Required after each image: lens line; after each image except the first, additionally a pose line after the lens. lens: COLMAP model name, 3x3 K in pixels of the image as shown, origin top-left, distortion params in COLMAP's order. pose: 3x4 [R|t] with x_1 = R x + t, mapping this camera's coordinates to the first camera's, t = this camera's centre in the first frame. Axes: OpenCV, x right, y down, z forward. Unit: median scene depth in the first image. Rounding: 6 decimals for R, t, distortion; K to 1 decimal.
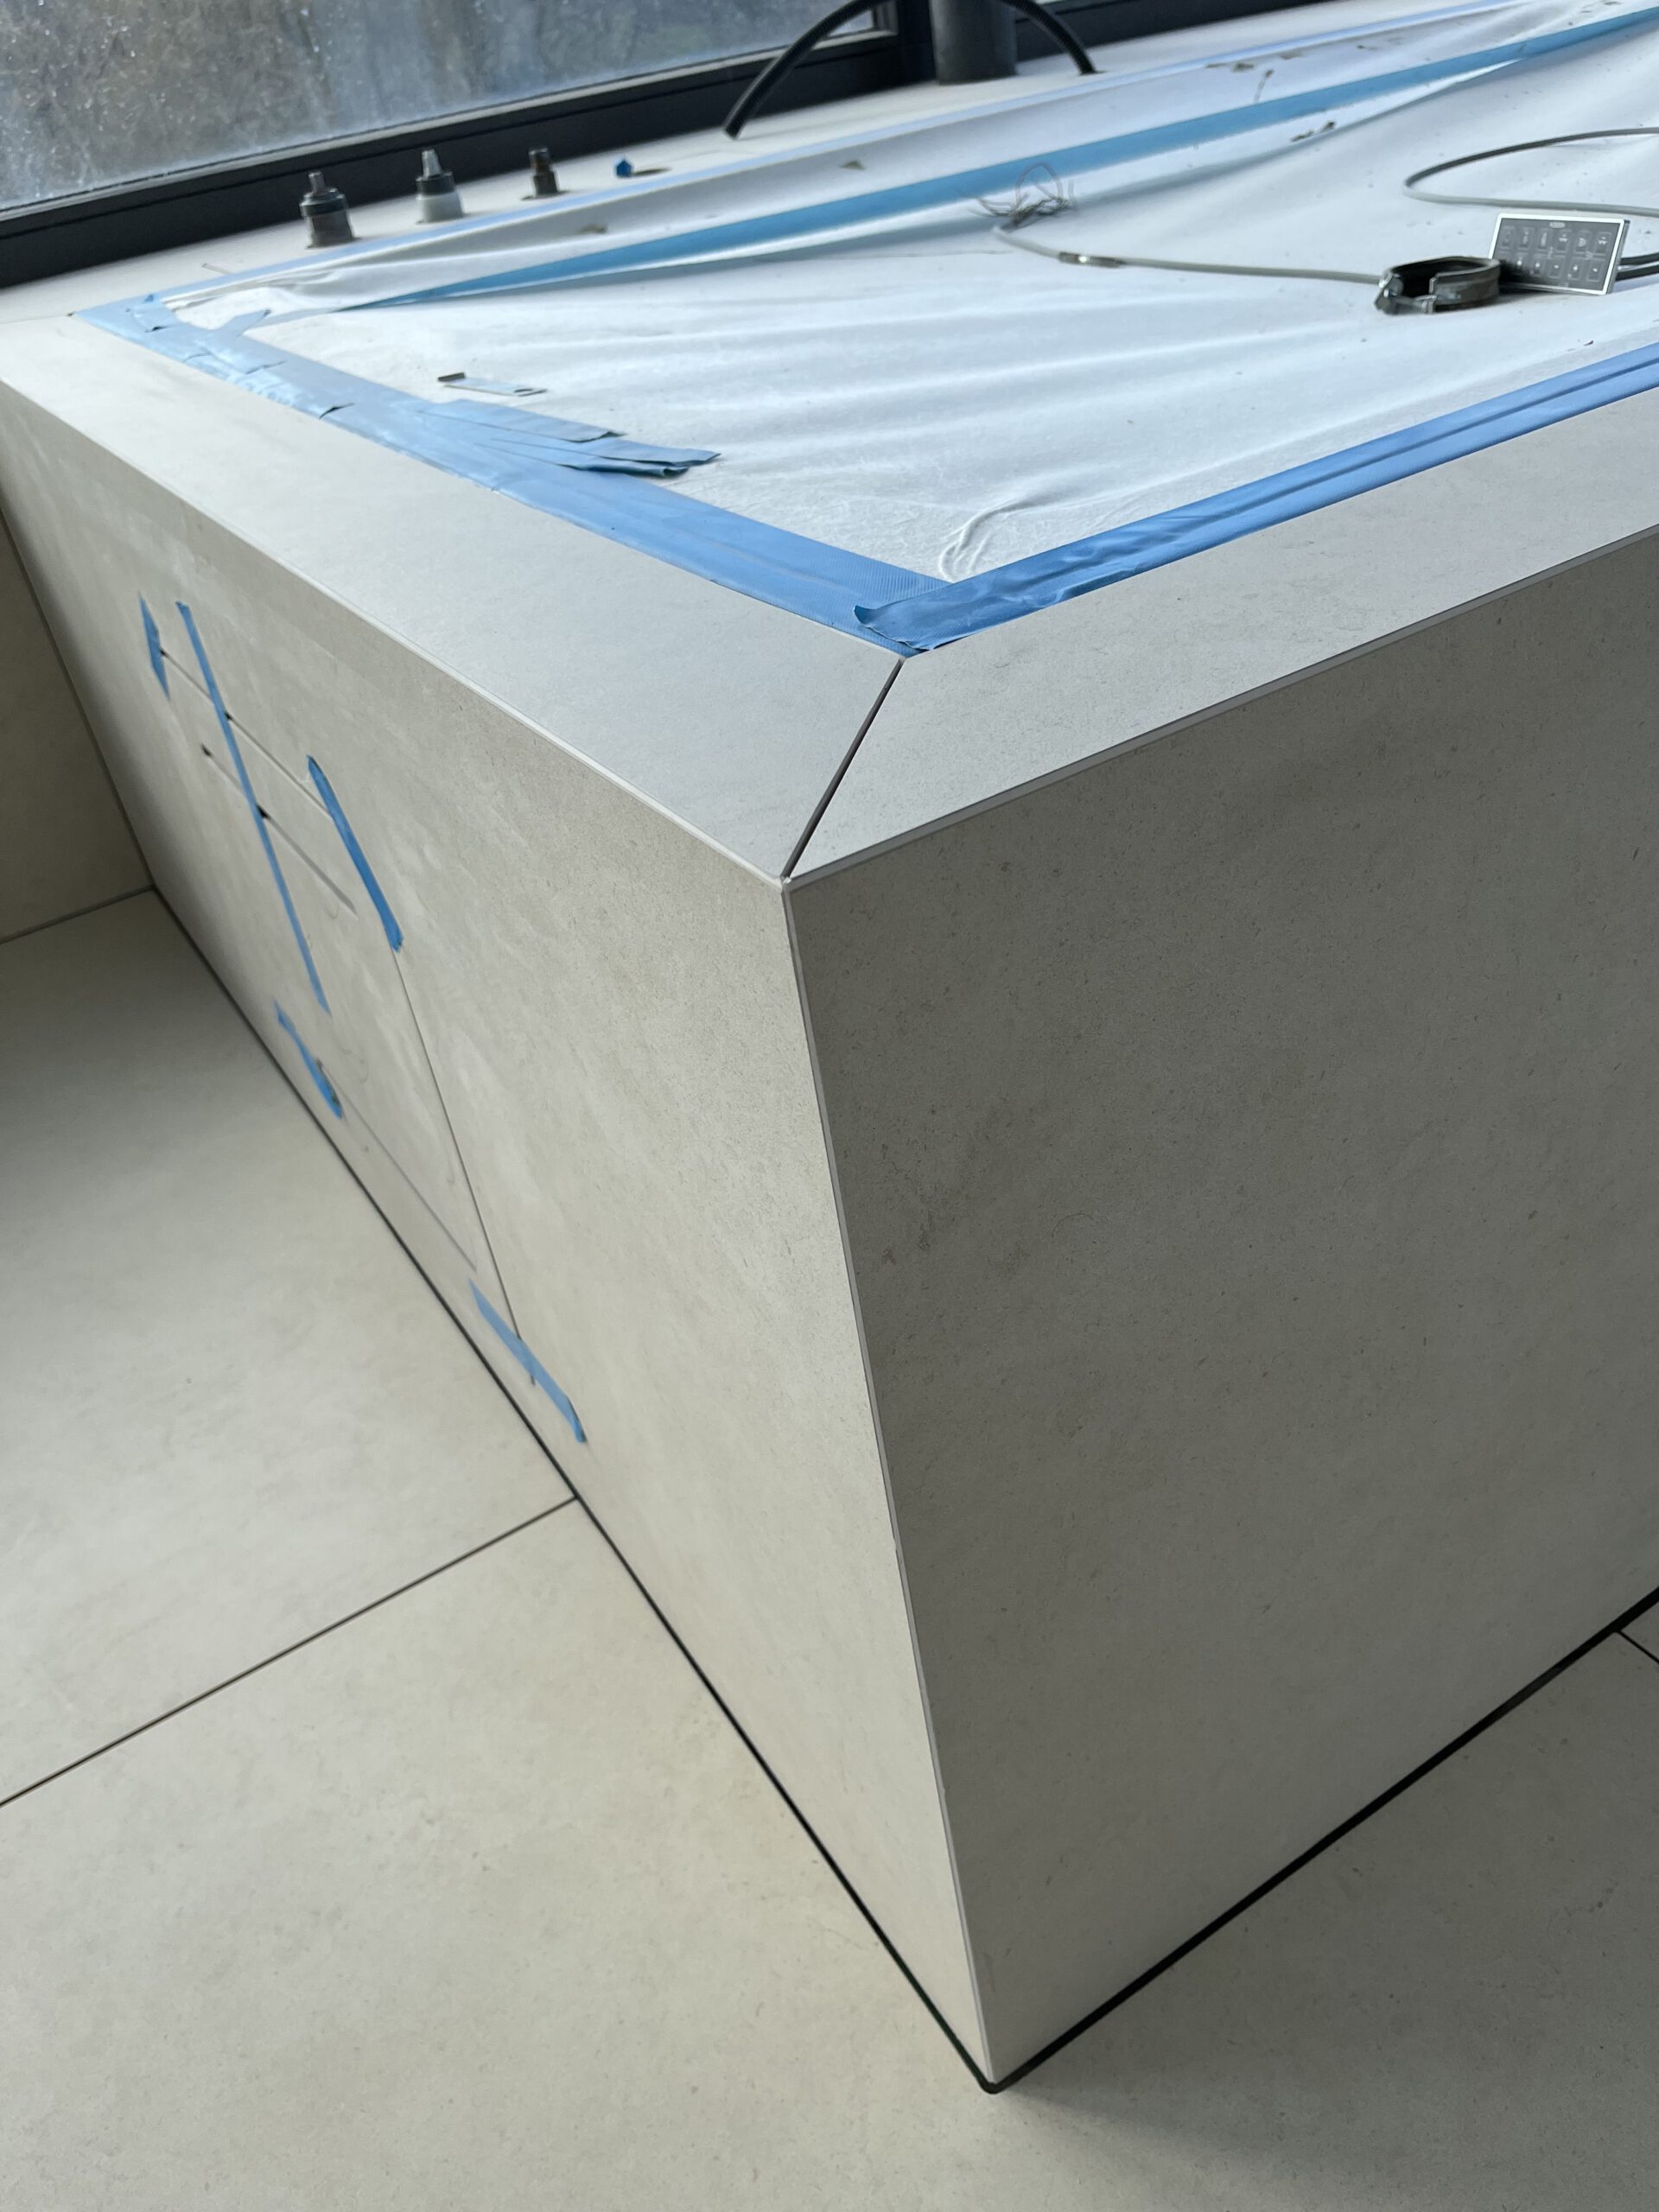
lens RADIAL K [[1680.9, 0, 829.5], [0, 1680.9, 1106.0], [0, 0, 1]] dist [0.090472, -0.139434]
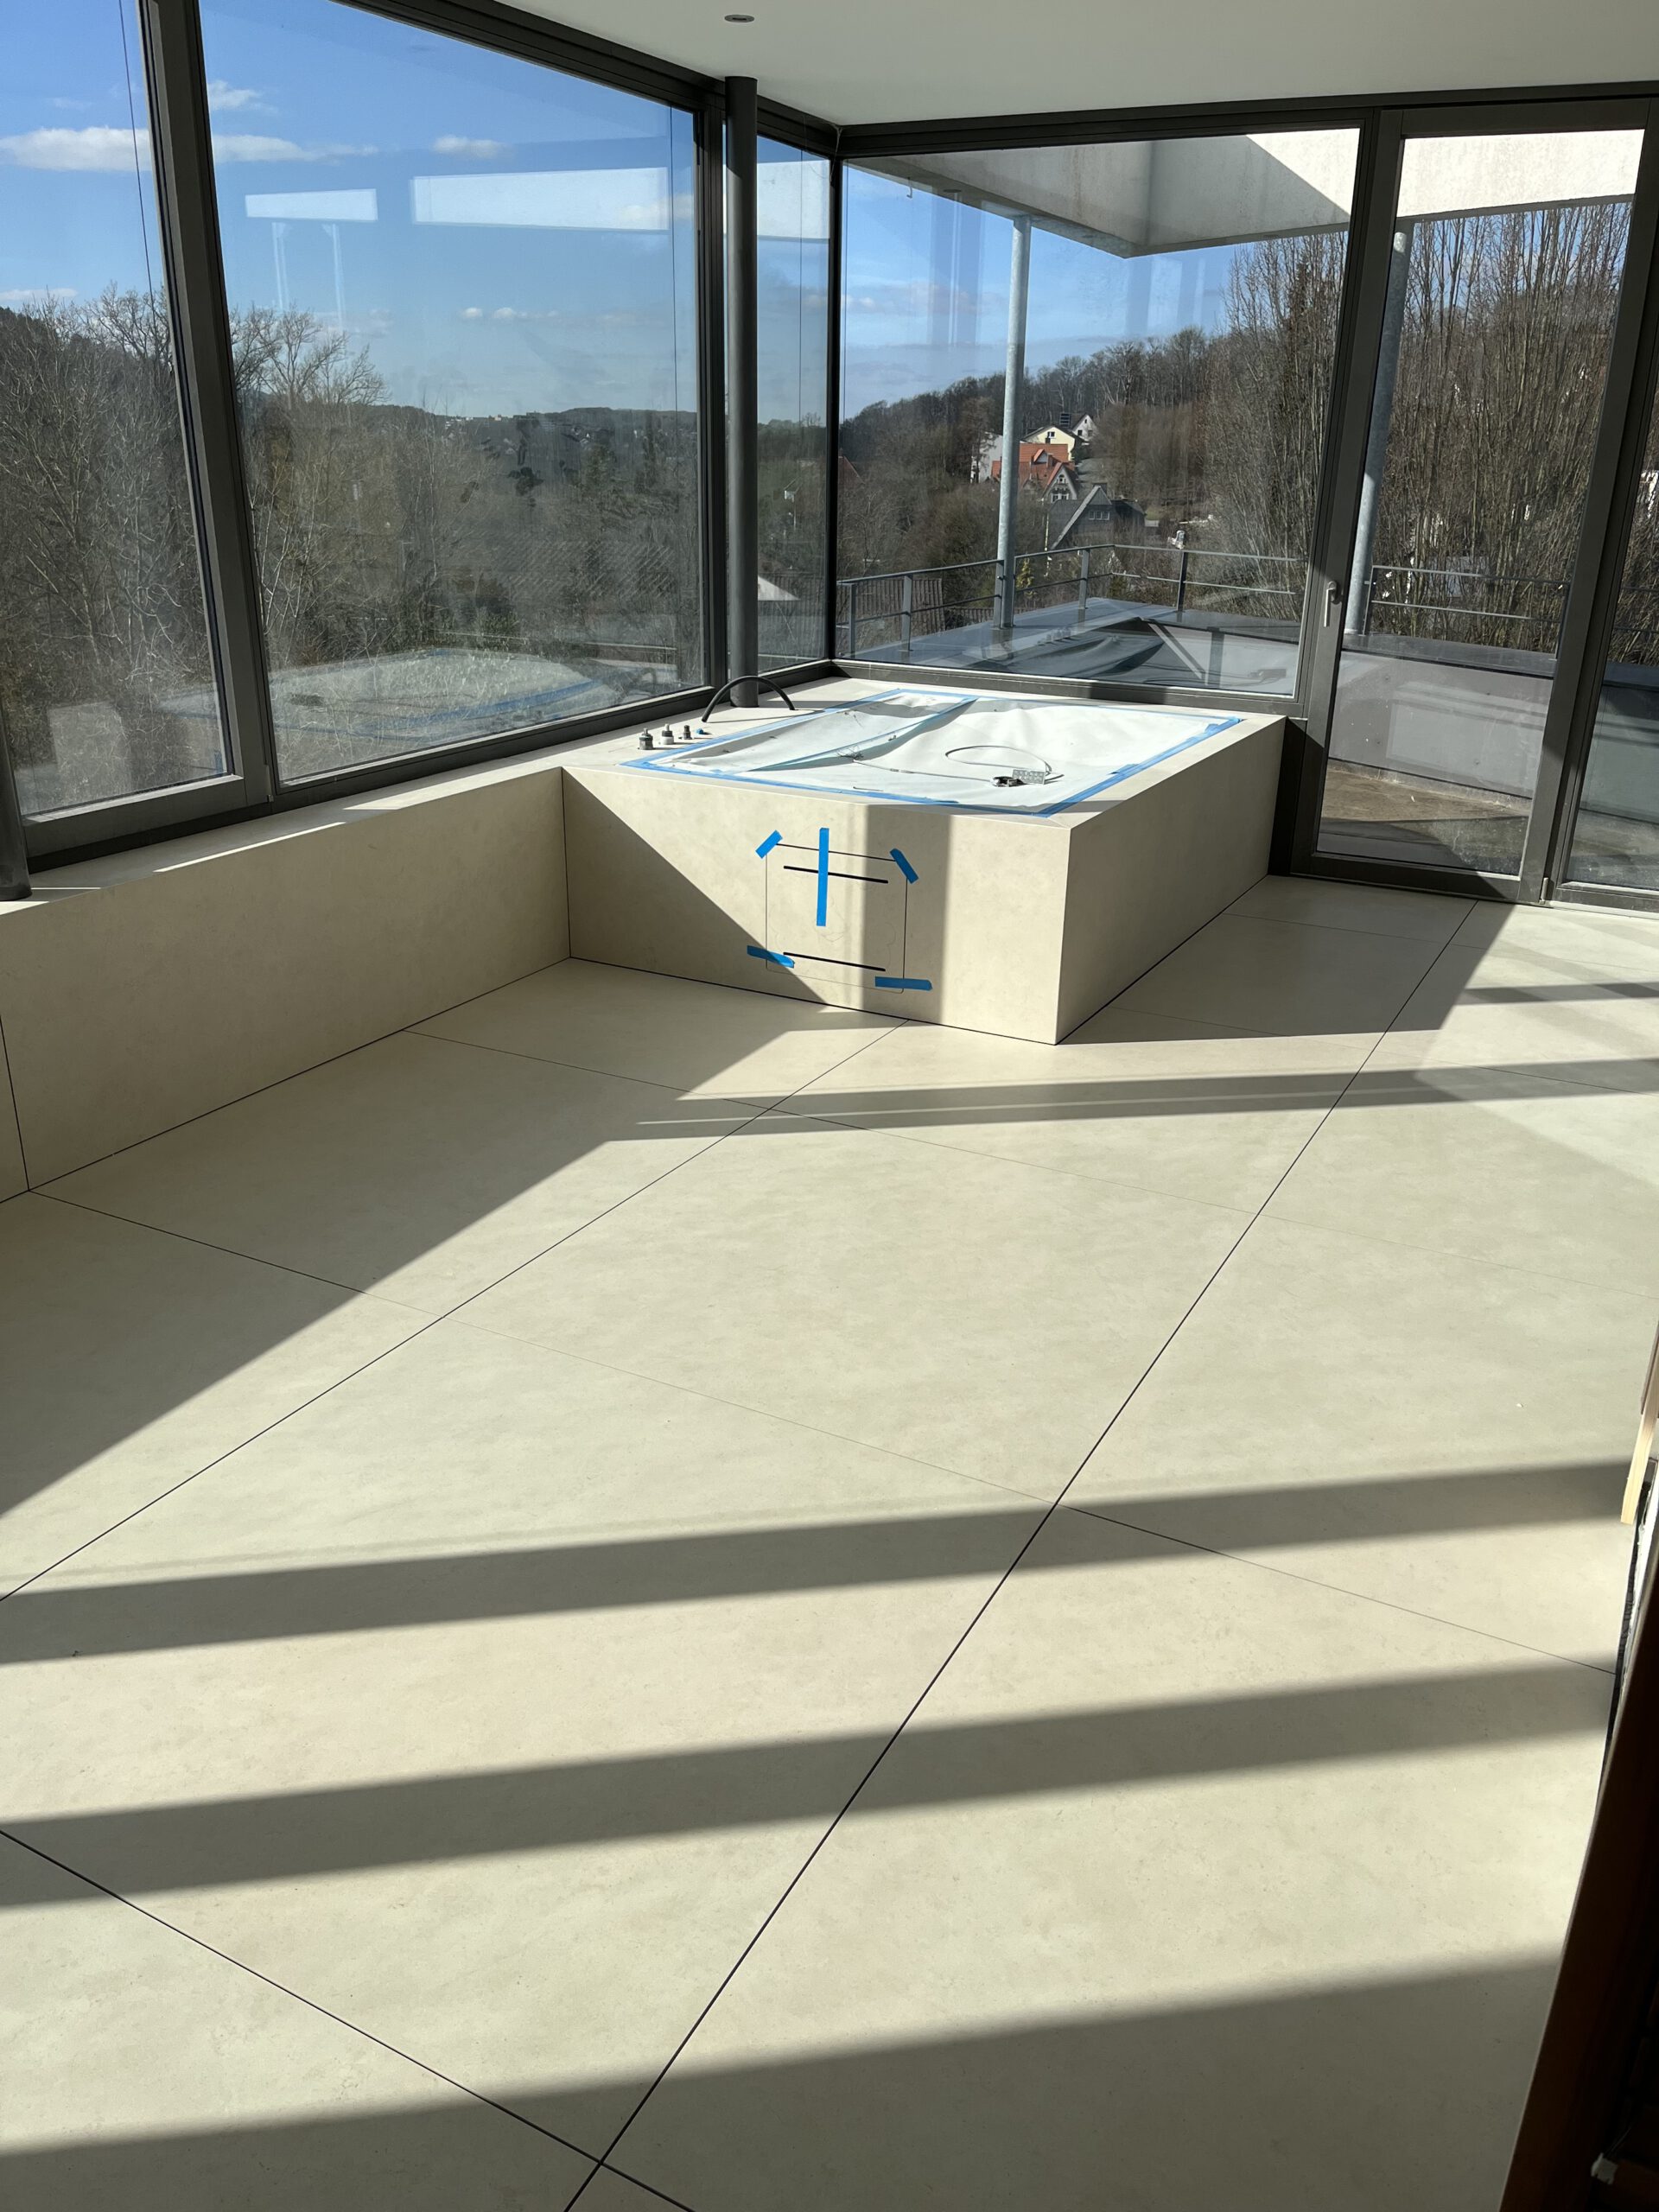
lens RADIAL K [[1680.9, 0, 829.5], [0, 1680.9, 1106.0], [0, 0, 1]] dist [0.090472, -0.139434]
pose [[0.850921, -0.039824, 0.523783, -2.595084], [0.172136, 0.963205, -0.206412, 1.296606], [-0.496290, 0.265802, 0.826466, -2.444274]]
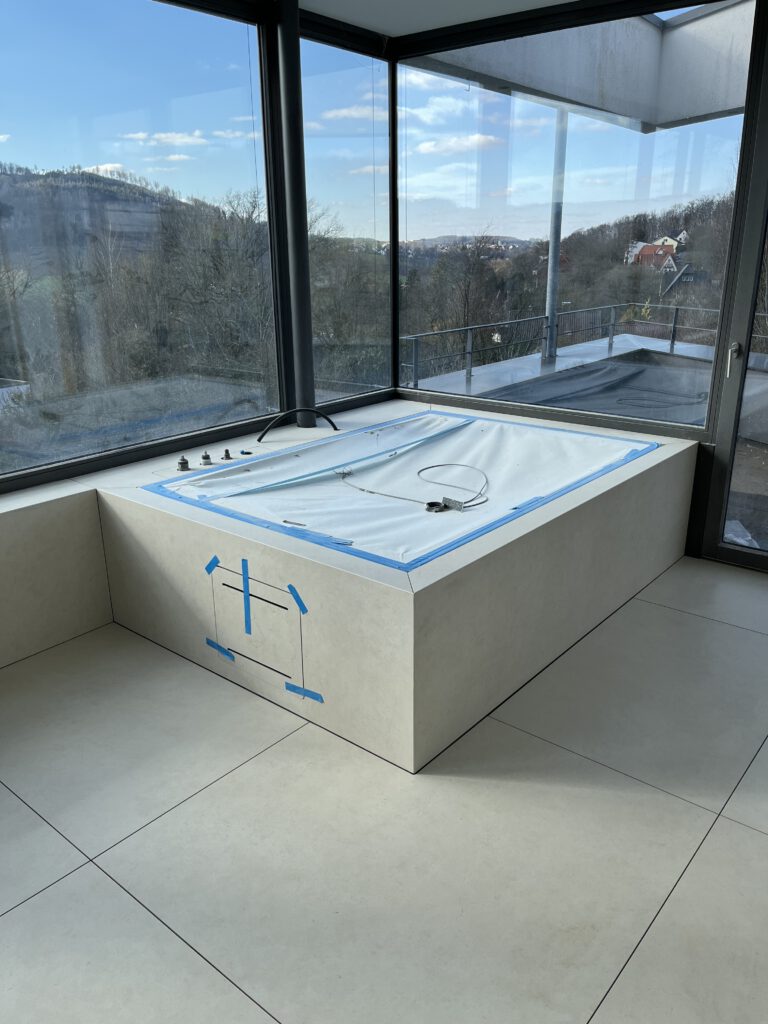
lens RADIAL K [[778.1, 0, 384.0], [0, 778.1, 512.0], [0, 0, 1]] dist [0.090472, -0.139434]
pose [[0.940467, 0.024222, 0.339022, -0.753683], [0.076729, 0.956578, -0.281196, 0.301838], [-0.331112, 0.290469, 0.897771, -1.426719]]
